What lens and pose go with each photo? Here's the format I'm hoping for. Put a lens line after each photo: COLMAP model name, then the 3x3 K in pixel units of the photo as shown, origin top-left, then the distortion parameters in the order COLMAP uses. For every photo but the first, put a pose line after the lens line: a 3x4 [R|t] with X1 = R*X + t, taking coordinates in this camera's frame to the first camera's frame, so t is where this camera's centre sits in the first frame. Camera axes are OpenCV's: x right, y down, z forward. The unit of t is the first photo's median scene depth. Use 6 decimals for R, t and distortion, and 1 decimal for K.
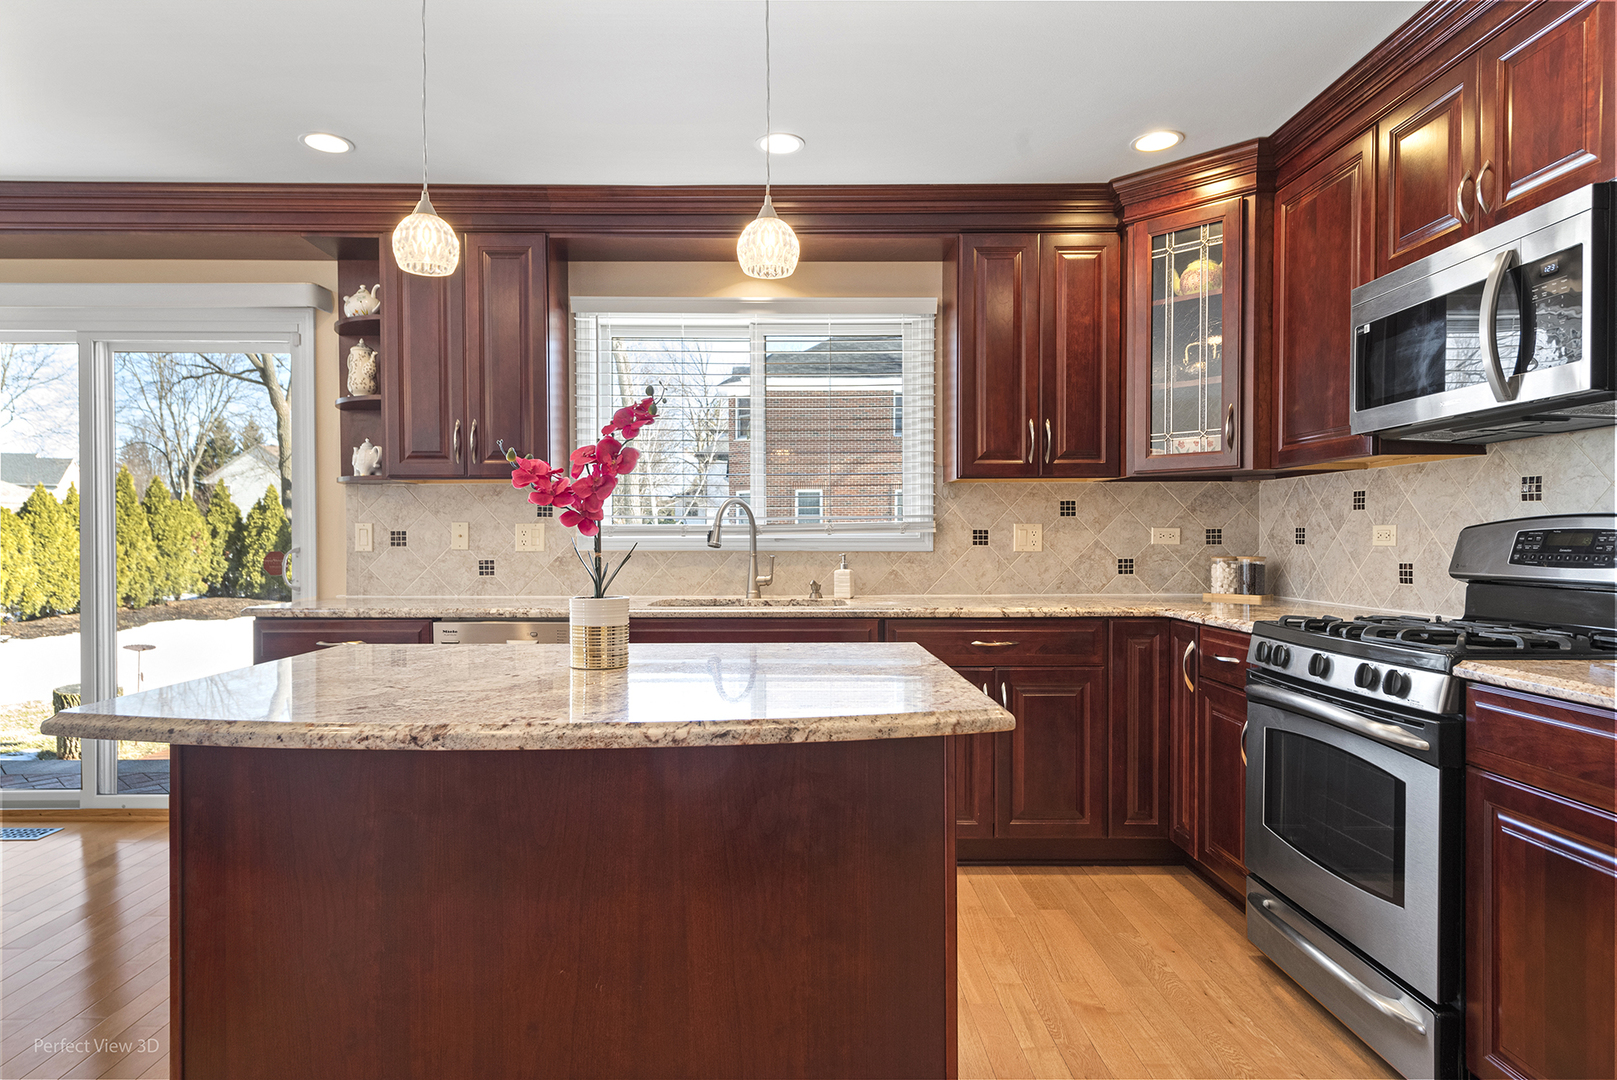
lens RADIAL K [[916.0, 0, 813.5], [0, 916.0, 550.4], [0, 0, 1]] dist [0.000037, -0.001172]
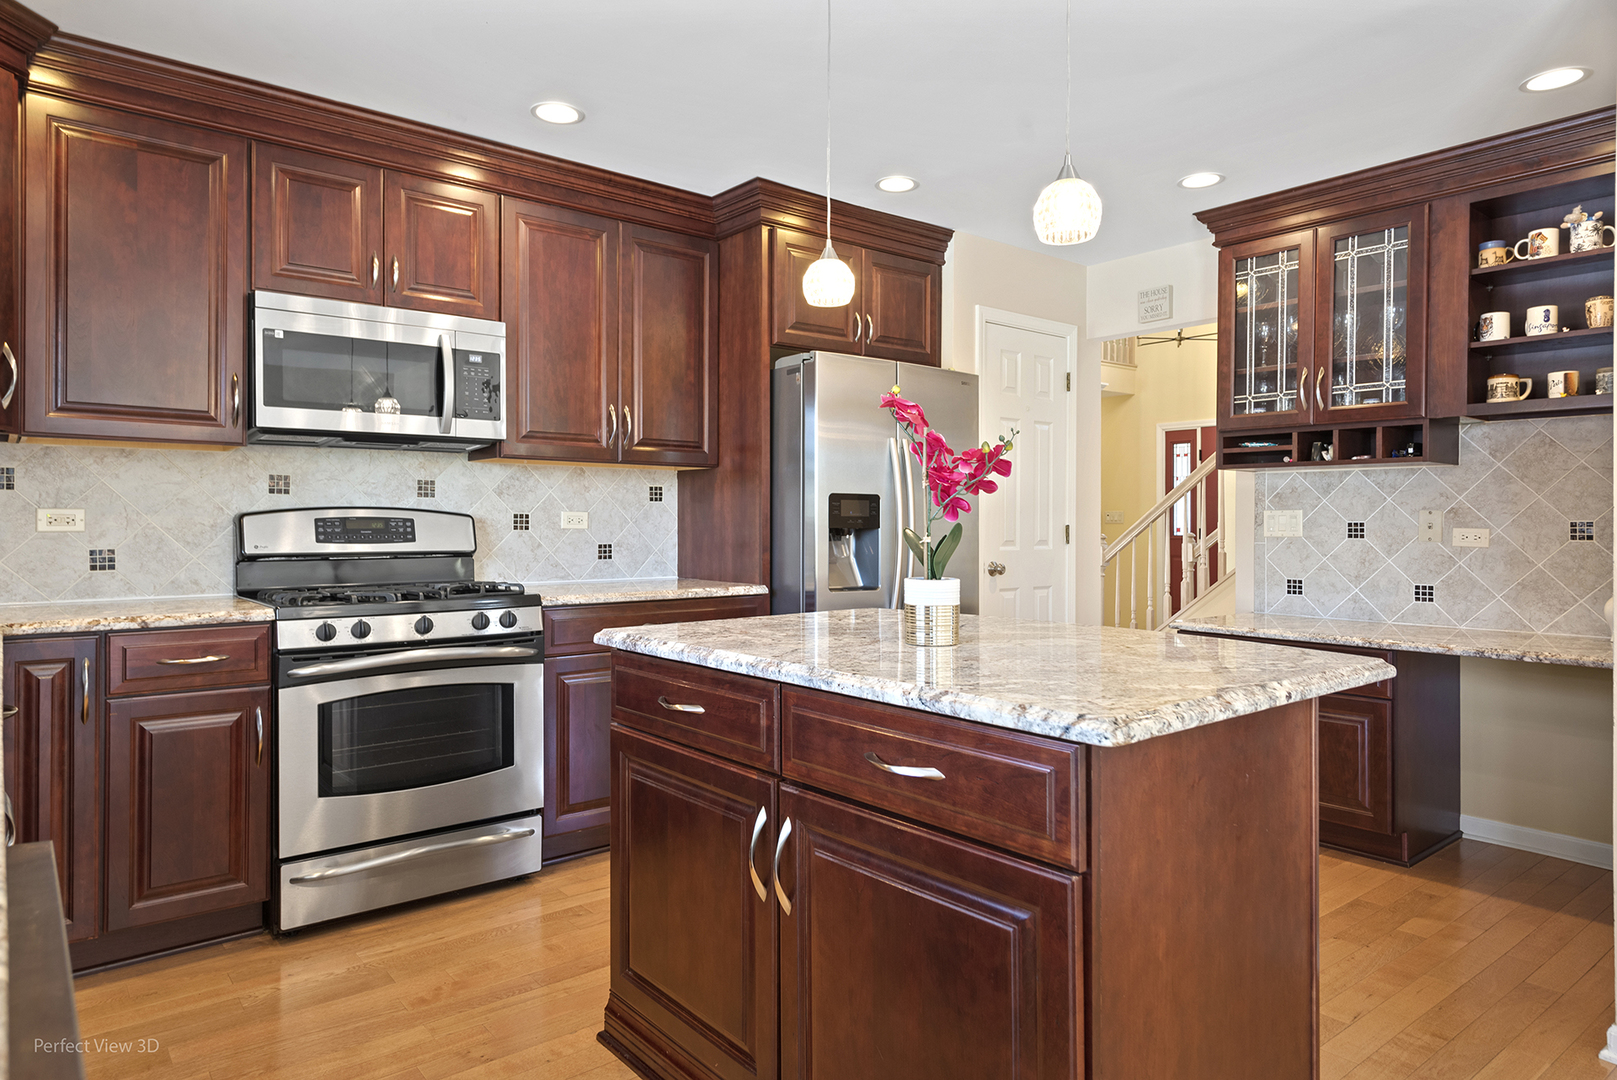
lens RADIAL K [[971.1, 0, 781.5], [0, 971.1, 524.6], [0, 0, 1]] dist [0.009540, 0.001499]
pose [[-0.594376, -0.000654, 0.804187, -0.474781], [0.010240, 0.999912, 0.008382, -0.010454], [-0.804122, 0.013217, -0.594317, 0.819303]]
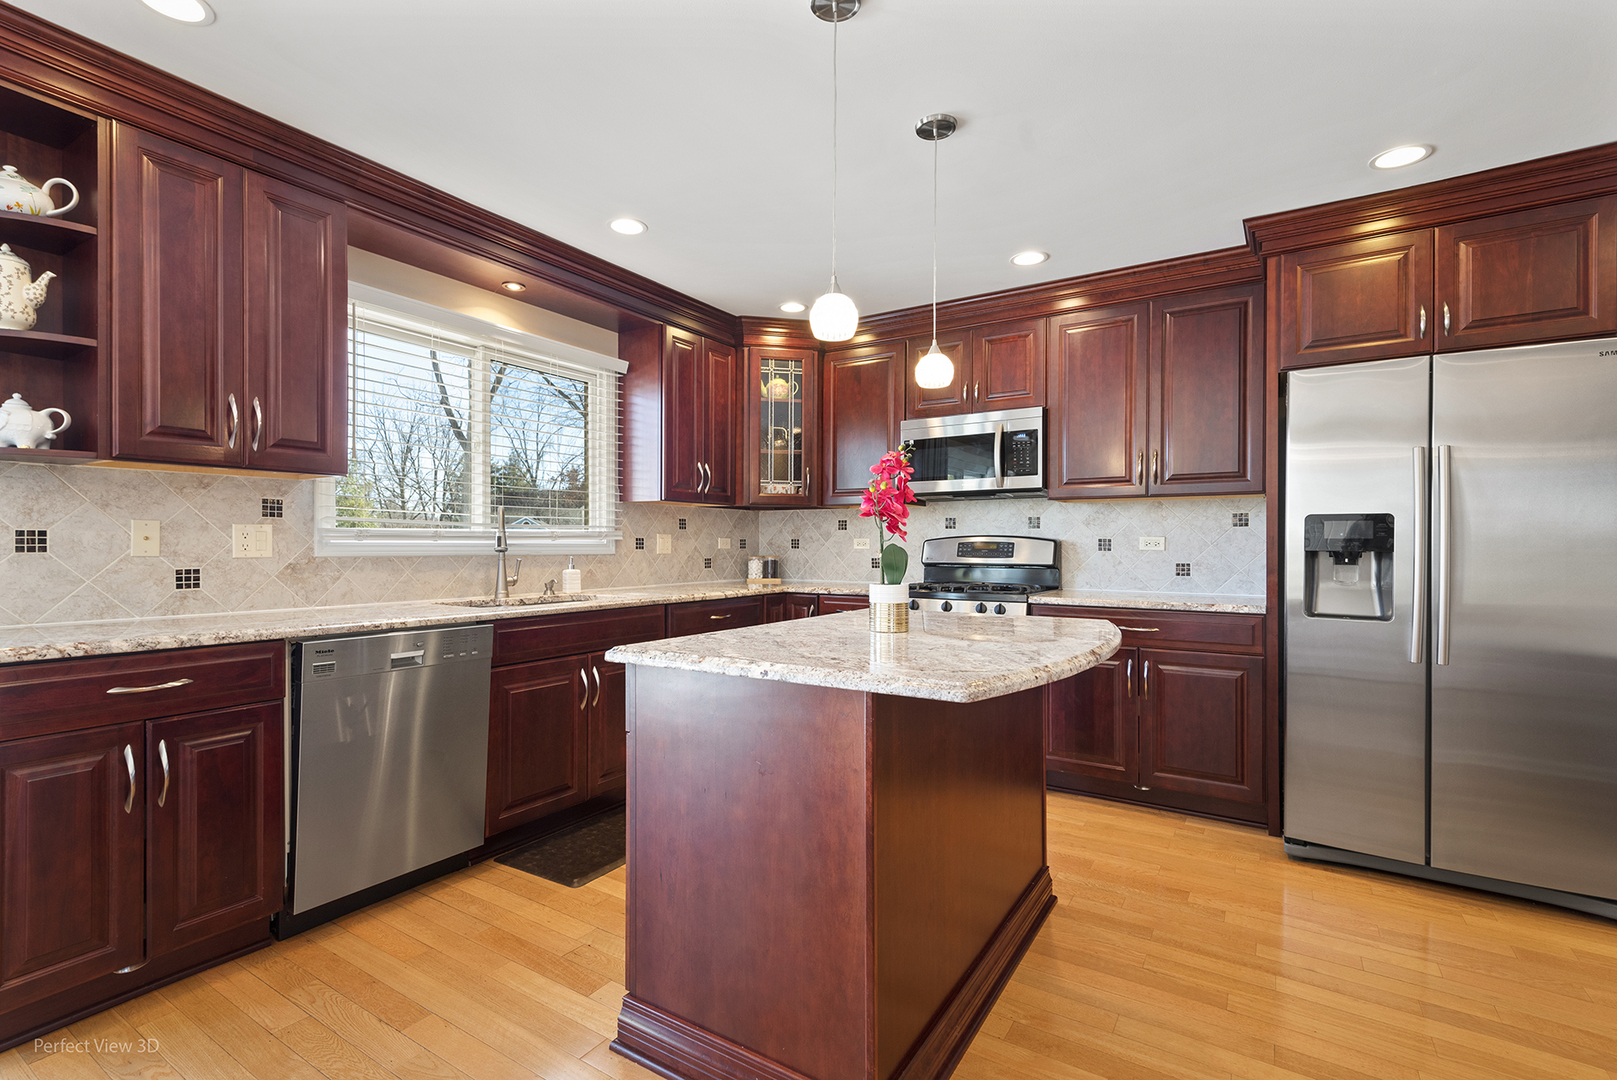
lens RADIAL K [[718.0, 0, 798.8], [0, 718.0, 545.9], [0, 0, 1]] dist [0.003890, -0.000926]
pose [[0.560462, 0.002561, 0.828176, -0.575973], [0.006910, 0.999946, -0.007769, -0.001080], [-0.828151, 0.010077, 0.560414, 0.214406]]
